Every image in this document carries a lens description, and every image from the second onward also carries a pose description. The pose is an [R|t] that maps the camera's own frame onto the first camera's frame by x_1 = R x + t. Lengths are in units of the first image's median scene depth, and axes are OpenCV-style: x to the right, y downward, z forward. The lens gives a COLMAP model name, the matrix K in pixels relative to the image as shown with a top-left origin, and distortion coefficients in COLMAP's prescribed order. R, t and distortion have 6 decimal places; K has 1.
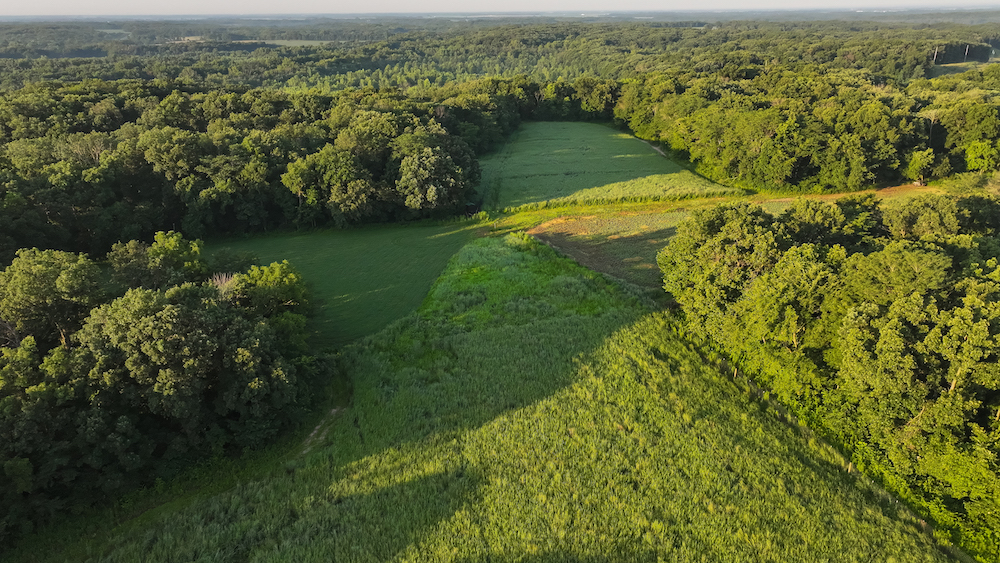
lens RADIAL K [[698.5, 0, 495.6], [0, 698.5, 279.0], [0, 0, 1]] dist [-0.002121, 0.006488]
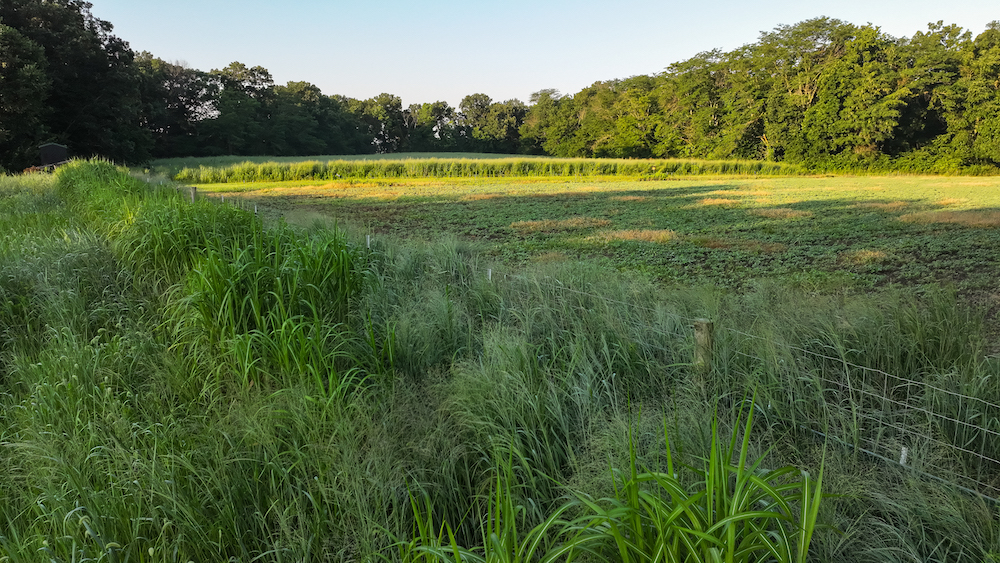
lens RADIAL K [[698.5, 0, 503.2], [0, 698.5, 282.2], [0, 0, 1]] dist [-0.002121, 0.006488]
pose [[0.992841, -0.014316, 0.118580, 0.140517], [0.034263, 0.985202, -0.167935, 0.016614], [-0.114421, 0.170796, 0.978640, 0.722671]]
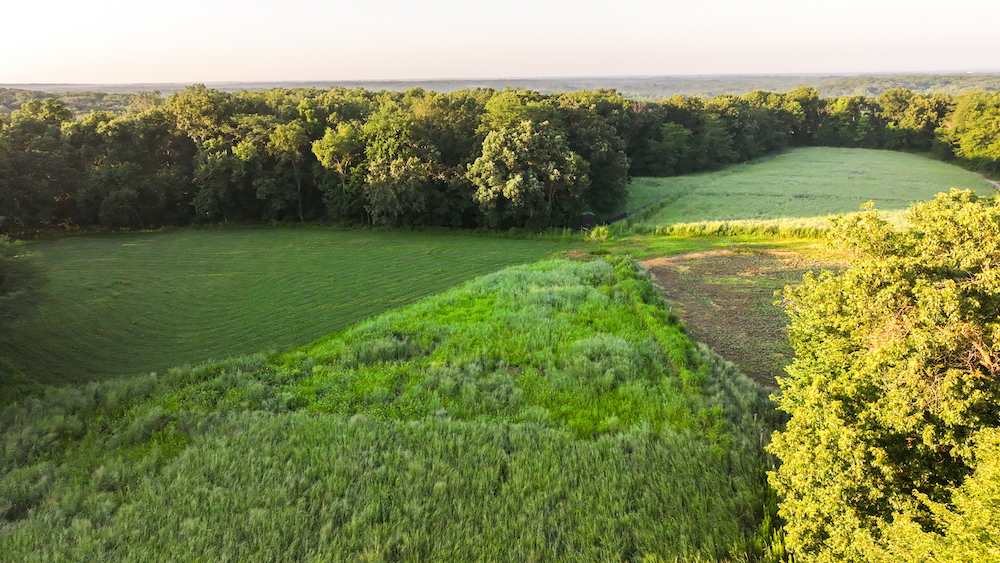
lens RADIAL K [[698.5, 0, 498.3], [0, 698.5, 278.7], [0, 0, 1]] dist [-0.002121, 0.006488]
pose [[0.895845, 0.121784, -0.427354, 0.183515], [-0.155315, 0.986869, -0.044350, -0.007656], [0.416341, 0.106105, 0.902996, 0.423821]]
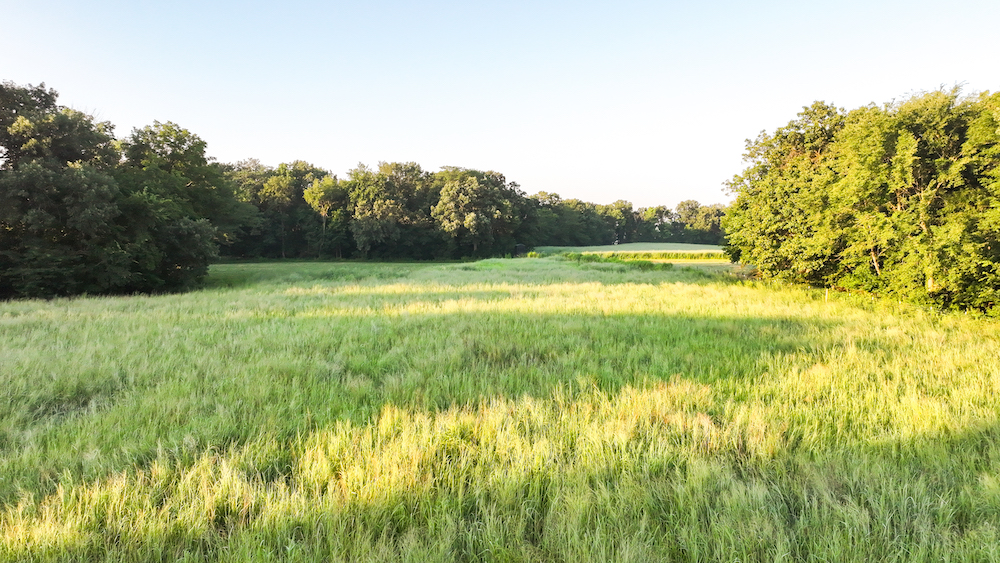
lens RADIAL K [[698.5, 0, 495.9], [0, 698.5, 281.8], [0, 0, 1]] dist [-0.002121, 0.006488]
pose [[0.982260, 0.023769, -0.186009, 0.102100], [-0.075717, 0.957751, -0.277451, 0.187691], [0.171556, 0.286614, 0.942561, 0.218479]]
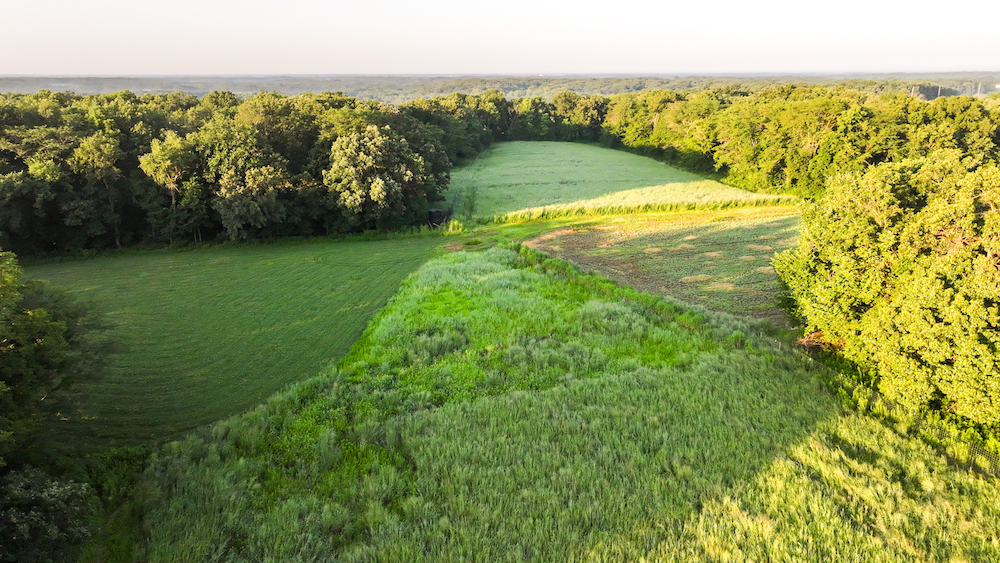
lens RADIAL K [[698.5, 0, 498.4], [0, 698.5, 281.7], [0, 0, 1]] dist [-0.002121, 0.006488]
pose [[0.998191, -0.009991, 0.059291, -0.016747], [0.014505, 0.996987, -0.076205, 0.018028], [-0.058351, 0.076927, 0.995328, 0.338401]]
